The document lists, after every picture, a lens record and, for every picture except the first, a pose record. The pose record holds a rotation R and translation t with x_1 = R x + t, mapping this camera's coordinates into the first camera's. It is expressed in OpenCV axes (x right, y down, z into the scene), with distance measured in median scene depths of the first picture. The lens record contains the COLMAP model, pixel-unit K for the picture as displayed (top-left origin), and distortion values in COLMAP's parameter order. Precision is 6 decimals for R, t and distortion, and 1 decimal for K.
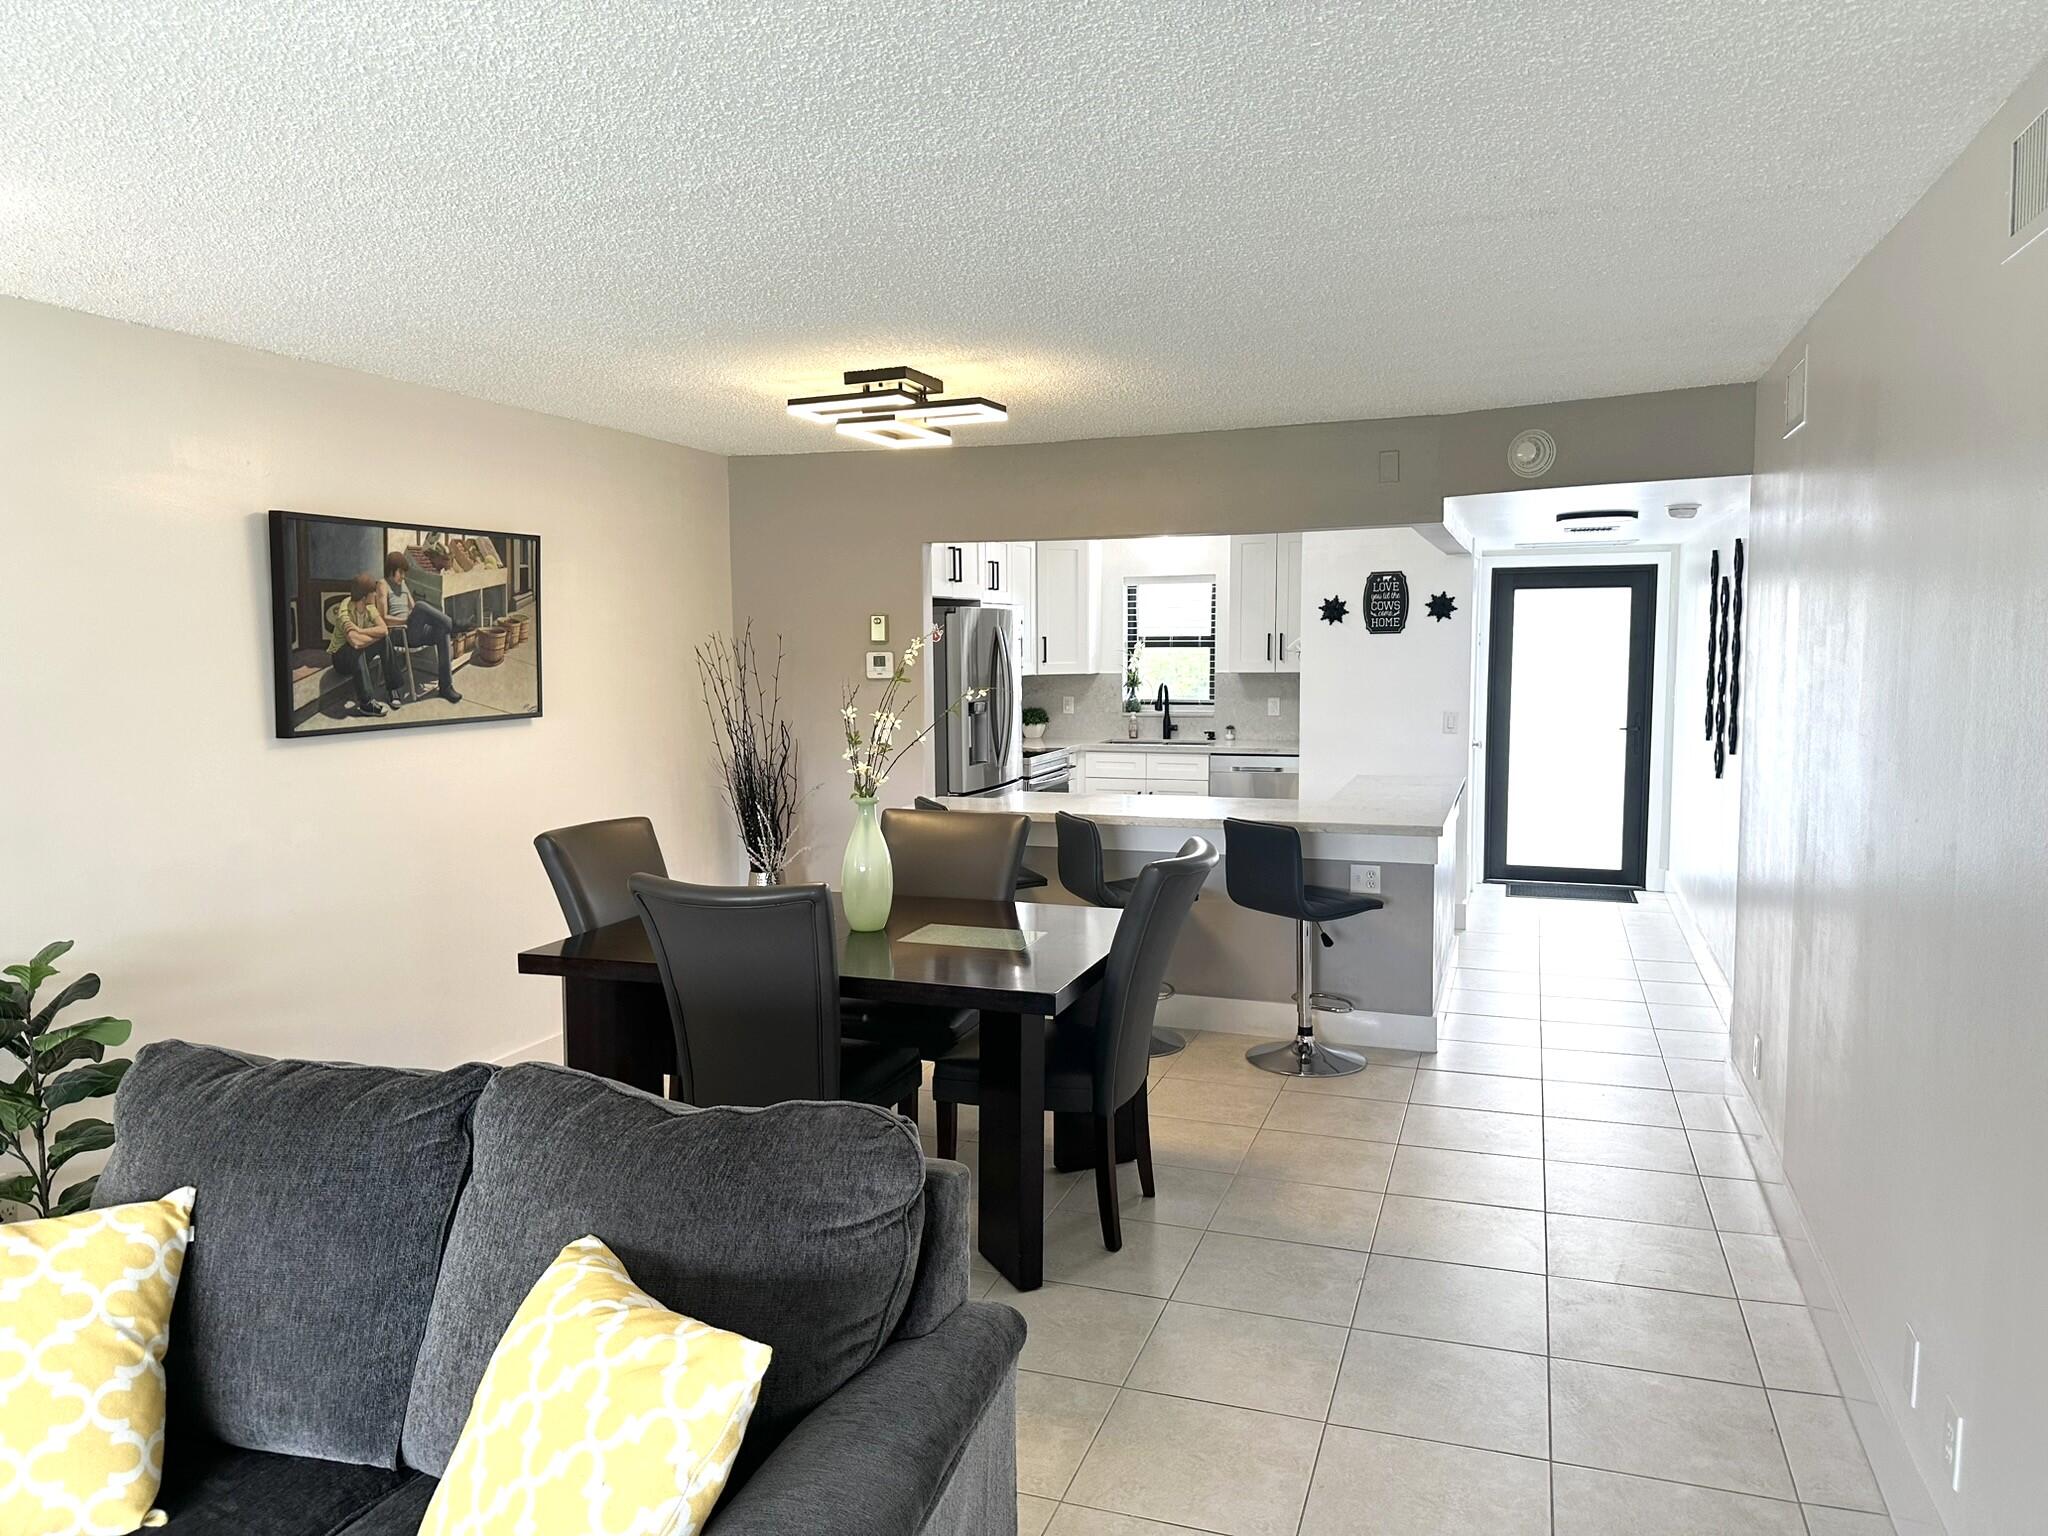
lens RADIAL K [[1429.2, 0, 1023.2], [0, 1429.2, 778.1], [0, 0, 1]] dist [0.157686, -0.283553]
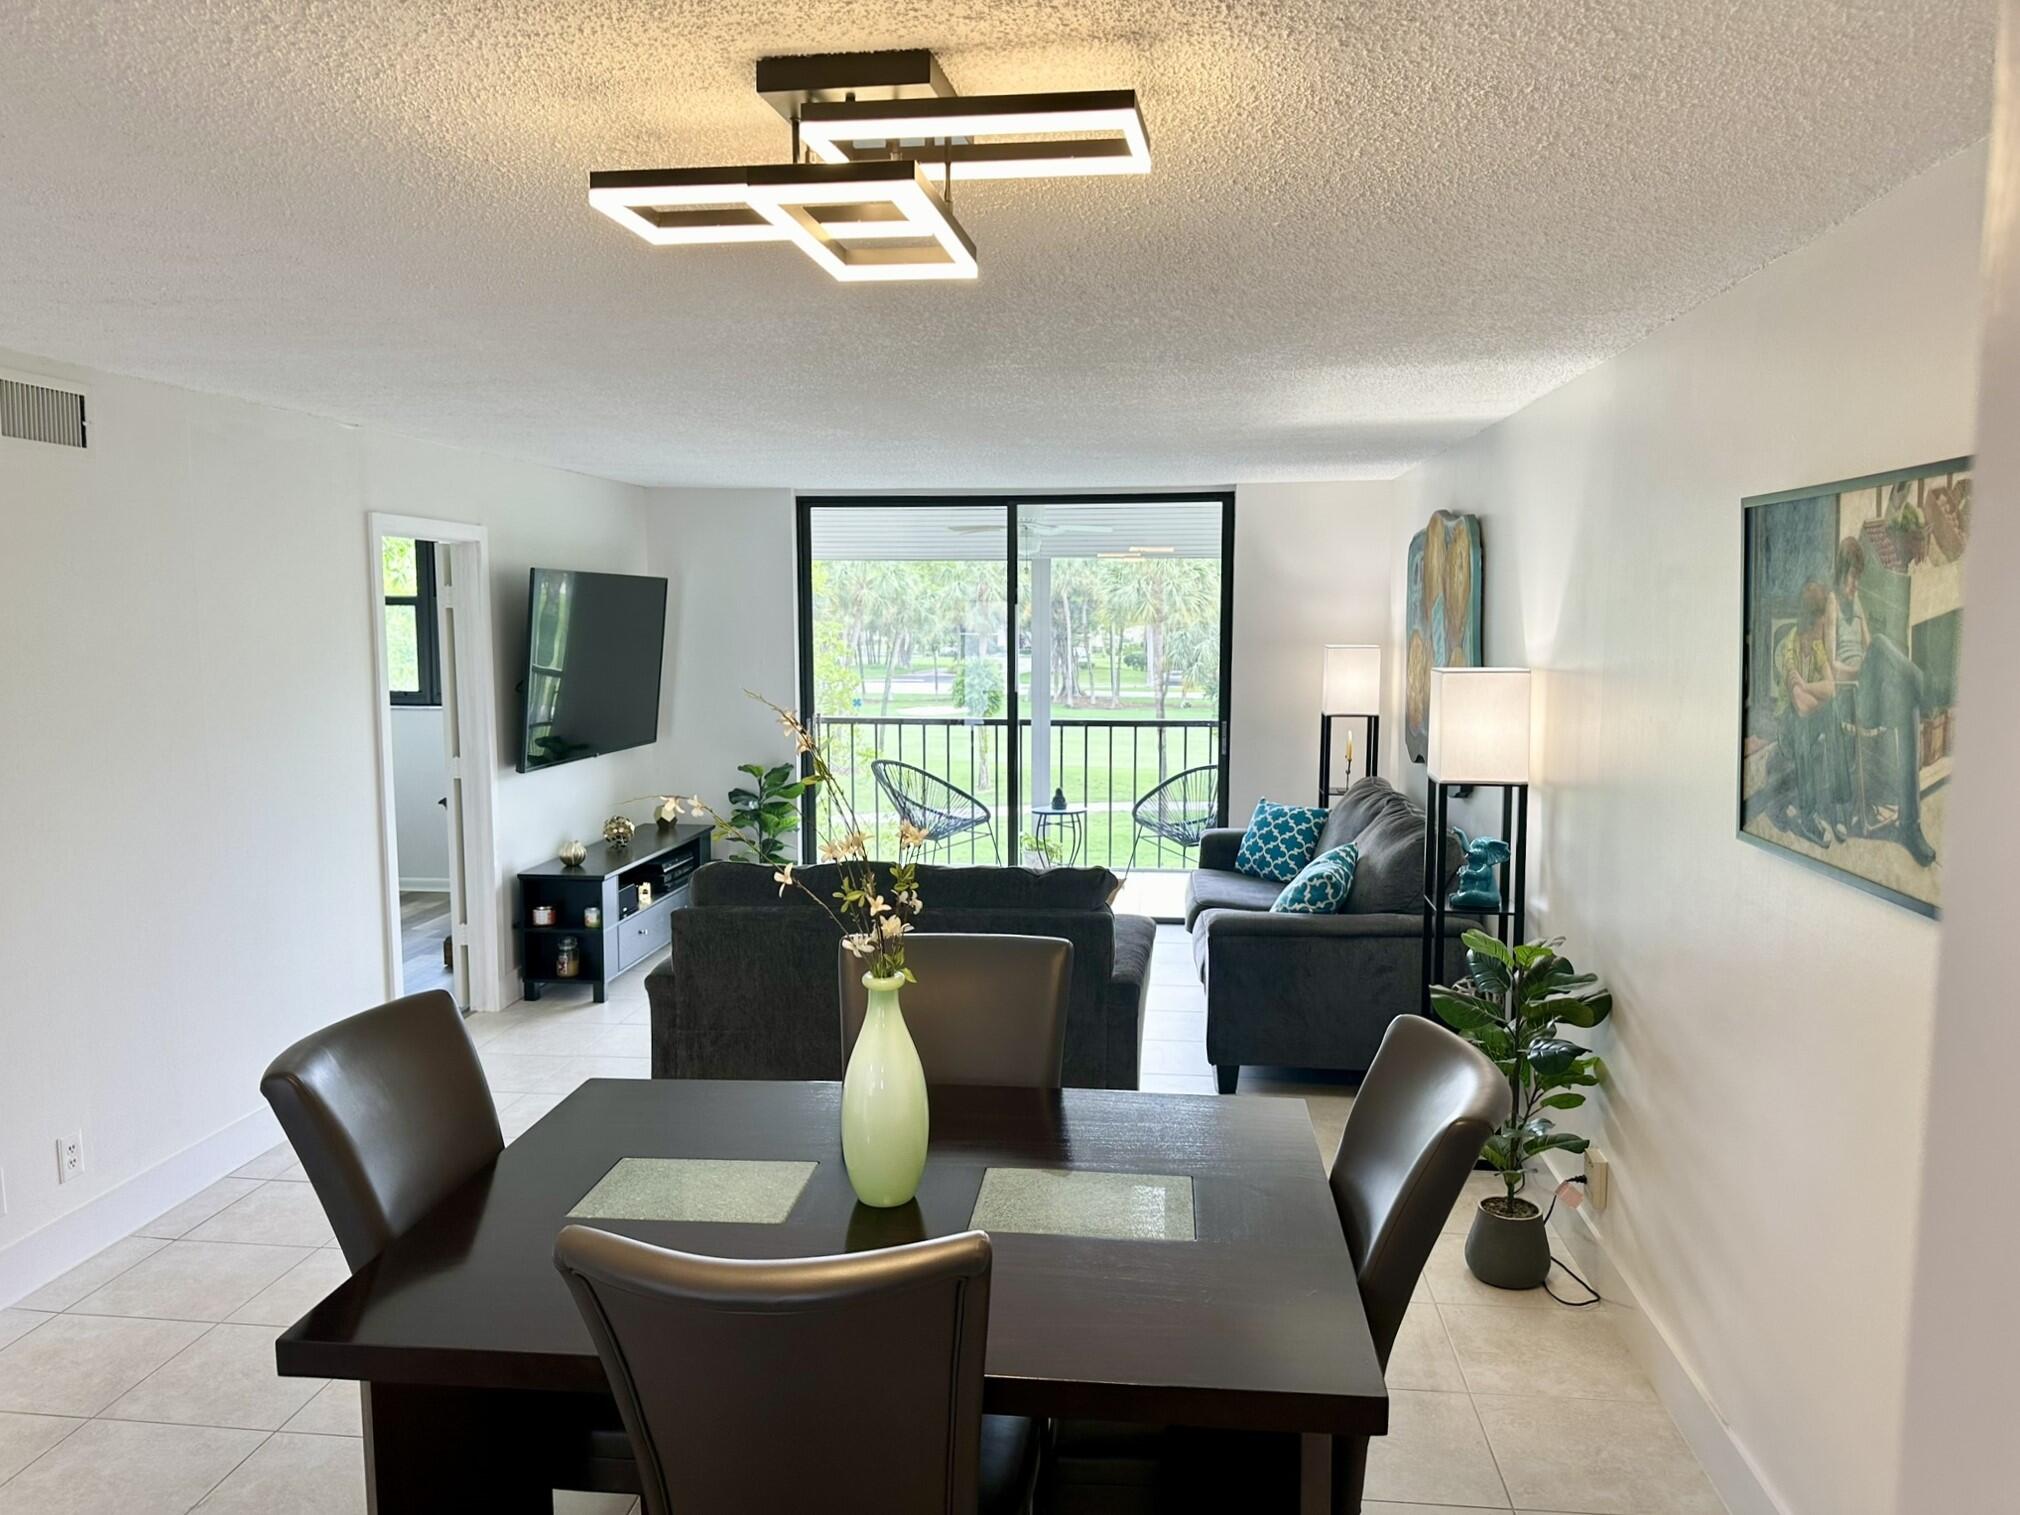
lens RADIAL K [[1437.5, 0, 1025.2], [0, 1437.5, 758.4], [0, 0, 1]] dist [0.097206, -0.141953]
pose [[-0.973026, 0.030619, -0.228653, -0.026115], [-0.016371, 0.979490, 0.200829, -0.146485], [0.230112, 0.199155, -0.952568, 1.186494]]
